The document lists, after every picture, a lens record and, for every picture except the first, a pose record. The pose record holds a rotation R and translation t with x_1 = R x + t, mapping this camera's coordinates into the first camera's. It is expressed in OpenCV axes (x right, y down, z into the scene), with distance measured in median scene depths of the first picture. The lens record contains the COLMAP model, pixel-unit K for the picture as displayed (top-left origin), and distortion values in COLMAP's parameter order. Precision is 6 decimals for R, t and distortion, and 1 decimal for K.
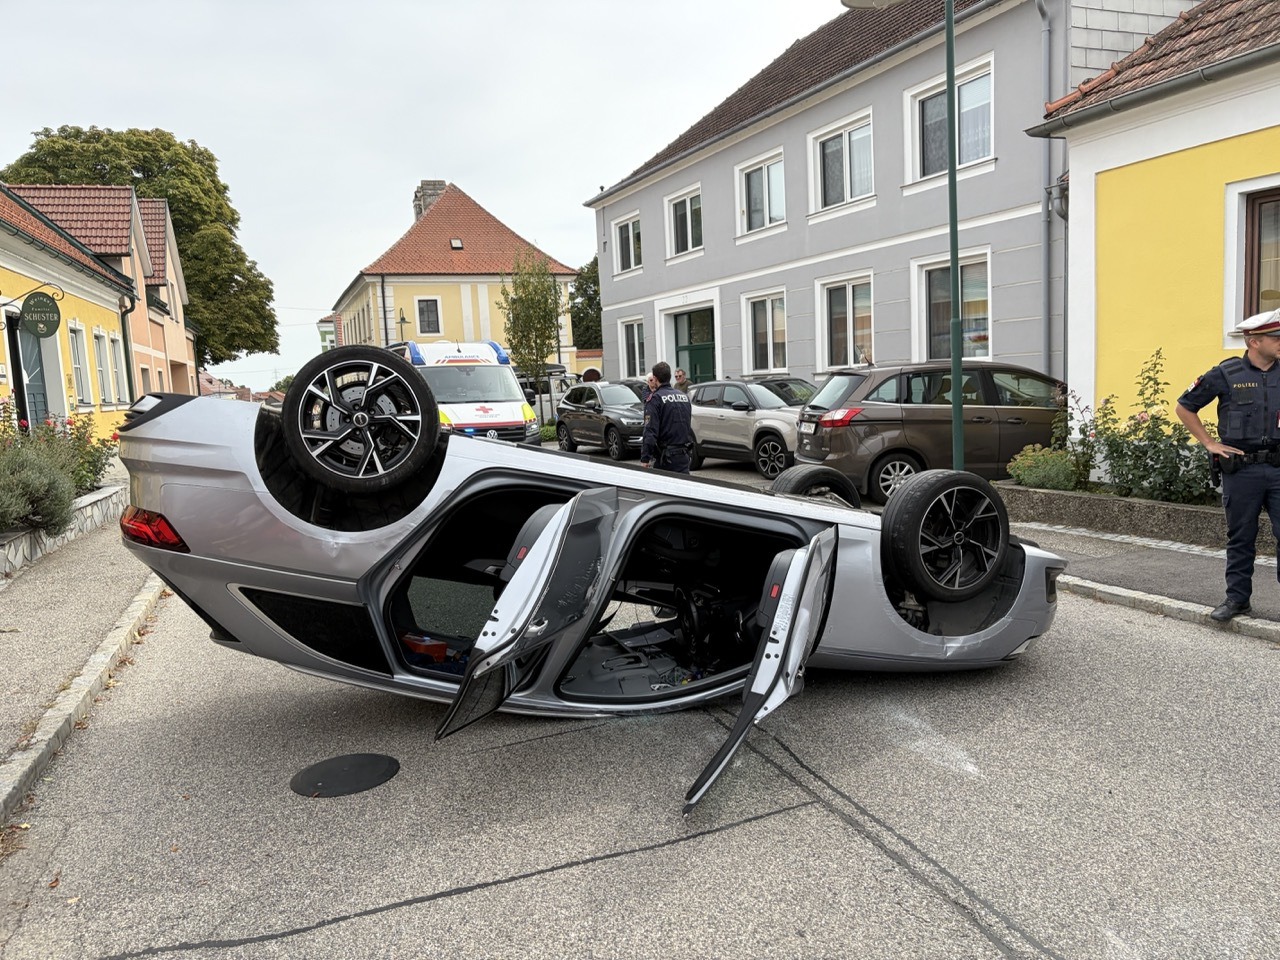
lens RADIAL K [[973.6, 0, 651.9], [0, 973.6, 485.1], [0, 0, 1]] dist [0.040353, -0.039279]
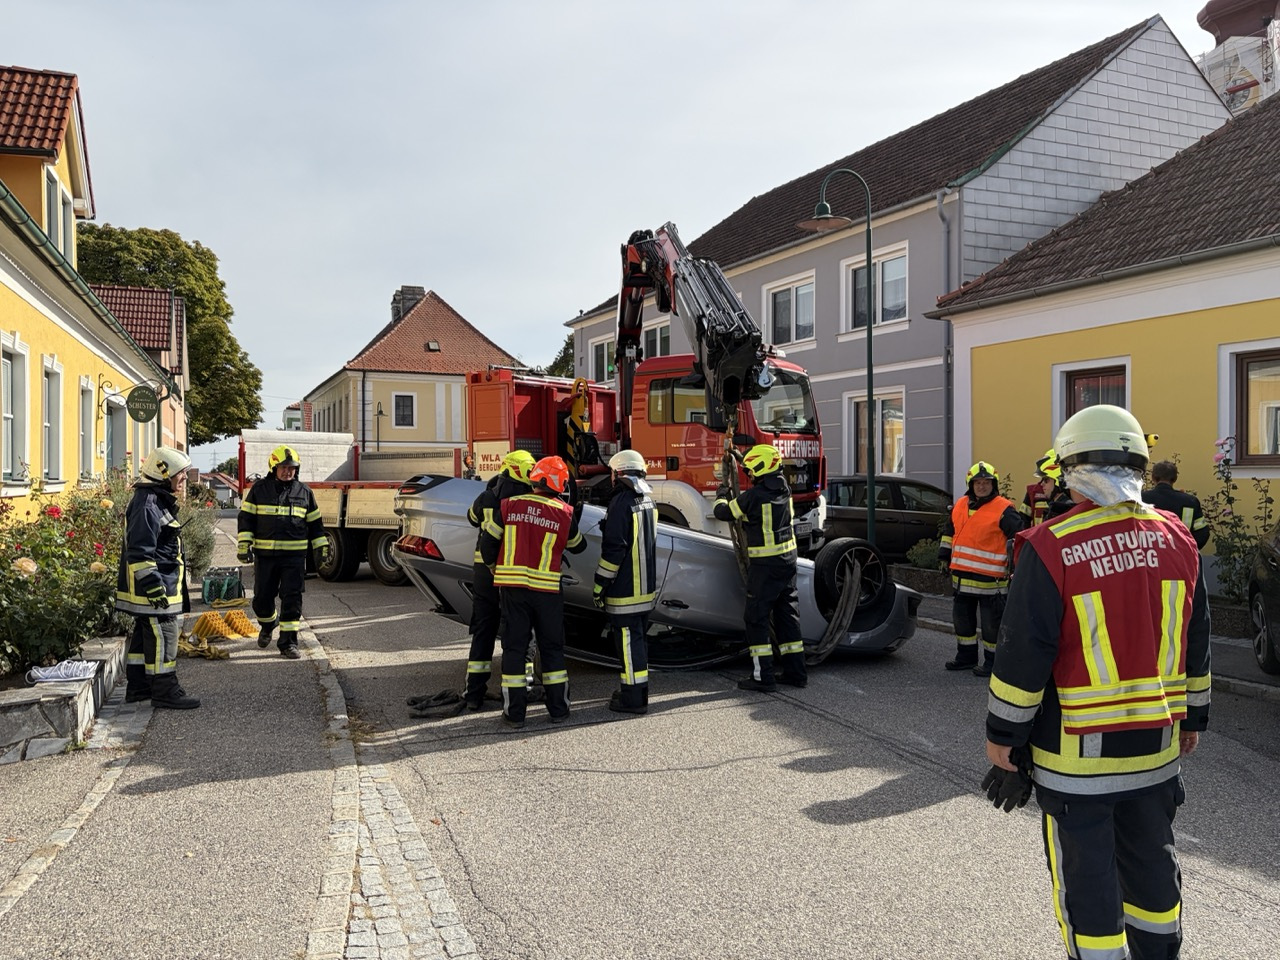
lens RADIAL K [[974.7, 0, 640.0], [0, 974.7, 480.0], [0, 0, 1]] dist [0.063376, -0.081974]
pose [[0.997787, 0.045623, 0.048359, -0.028277], [-0.040212, 0.993392, -0.107500, 0.014258], [-0.052944, 0.105317, 0.993028, -0.123273]]
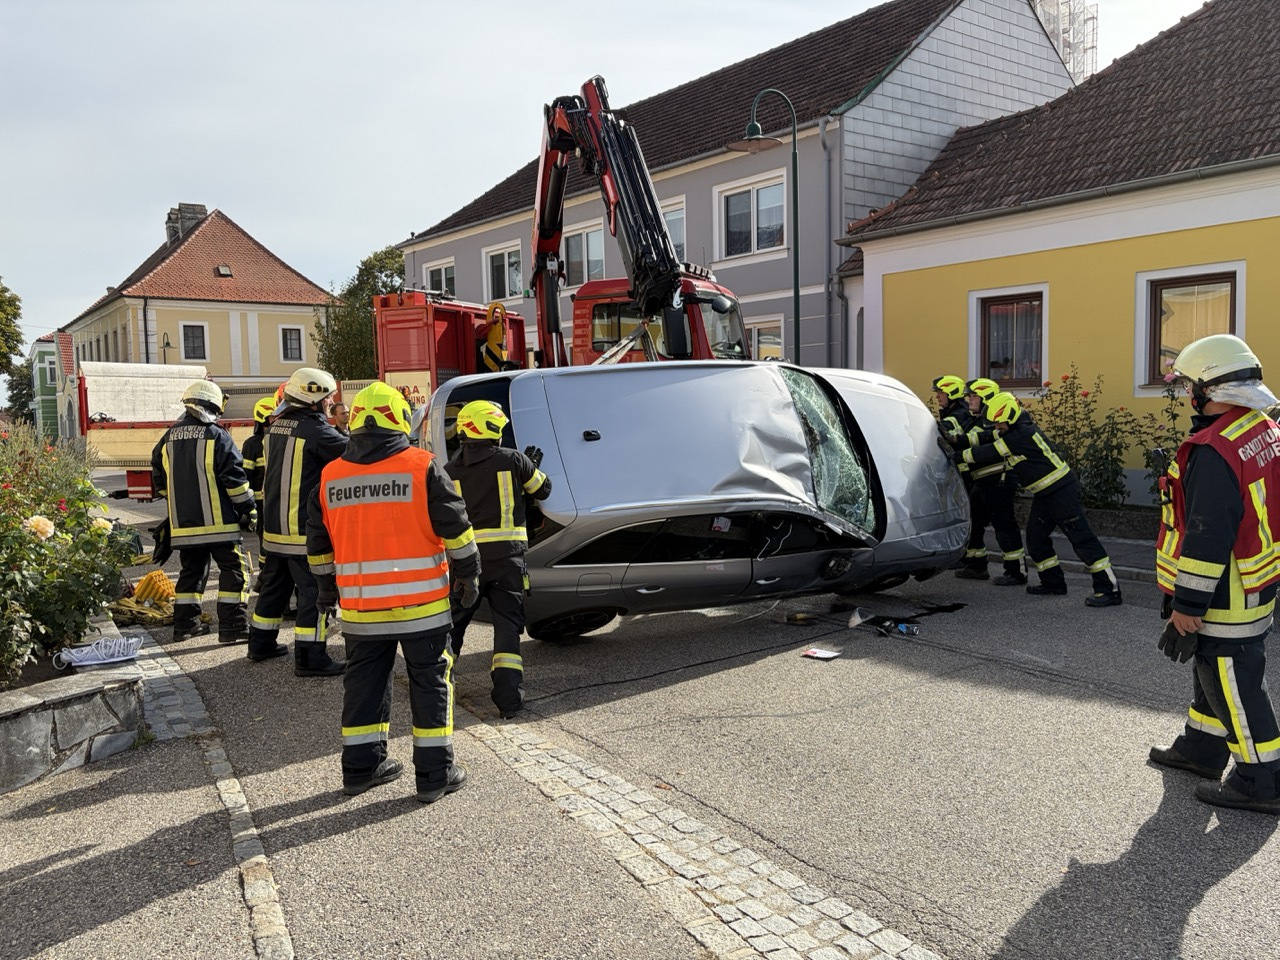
lens RADIAL K [[977.7, 0, 637.0], [0, 977.7, 474.8], [0, 0, 1]] dist [0.016432, 0.001392]
pose [[0.964195, 0.008569, 0.265056, -0.095353], [0.004263, 0.998848, -0.047800, 0.014759], [-0.265160, 0.047218, 0.963048, -0.095777]]
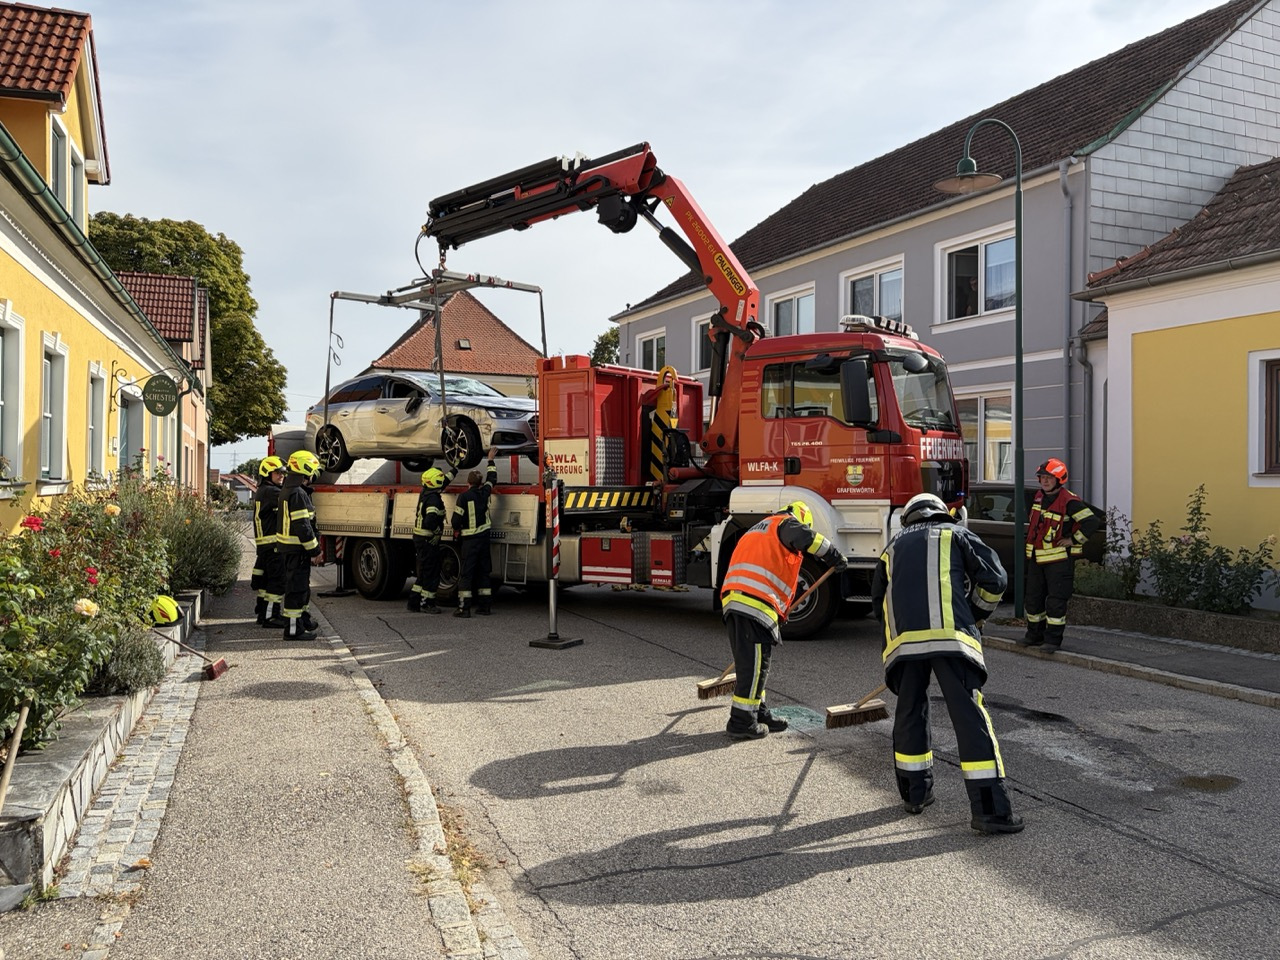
lens RADIAL K [[973.1, 0, 644.5], [0, 973.1, 473.9], [0, 0, 1]] dist [0.066084, -0.079040]
pose [[0.997830, 0.055600, 0.035263, -0.059644], [-0.051092, 0.991709, -0.117911, 0.007473], [-0.041527, 0.115853, 0.992398, -0.048882]]
